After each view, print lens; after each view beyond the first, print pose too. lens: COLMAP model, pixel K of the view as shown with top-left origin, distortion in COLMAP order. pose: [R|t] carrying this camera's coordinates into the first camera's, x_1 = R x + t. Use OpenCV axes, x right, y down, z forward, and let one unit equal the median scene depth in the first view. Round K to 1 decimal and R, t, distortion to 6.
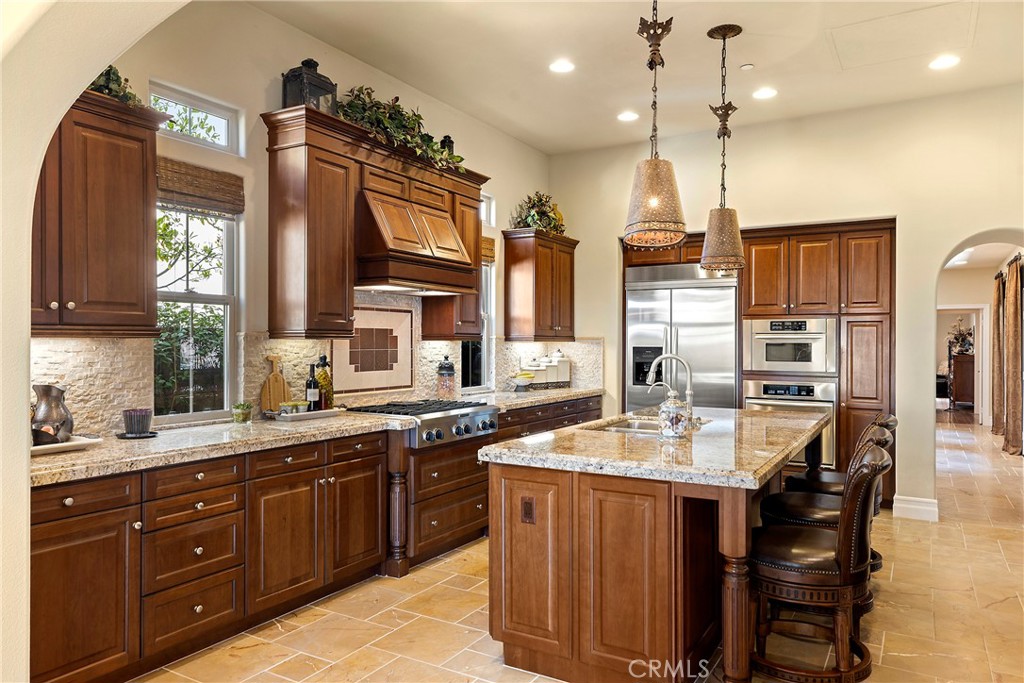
lens RADIAL K [[708.3, 0, 512.0], [0, 708.3, 341.5], [0, 0, 1]] dist [-0.007842, -0.004172]
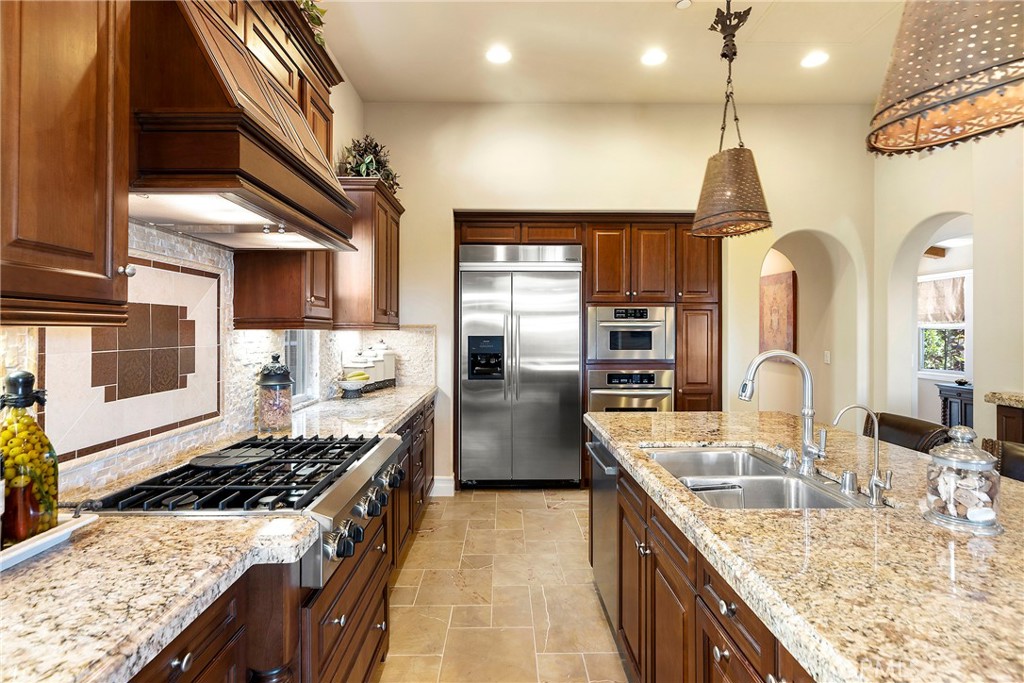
lens RADIAL K [[524.6, 0, 506.7], [0, 524.6, 325.2], [0, 0, 1]] dist [-0.003147, 0.000460]
pose [[0.855934, 0.001682, 0.517082, -0.140692], [0.002844, 0.999964, -0.007960, -0.000652], [-0.517076, 0.008284, 0.855899, 0.474499]]
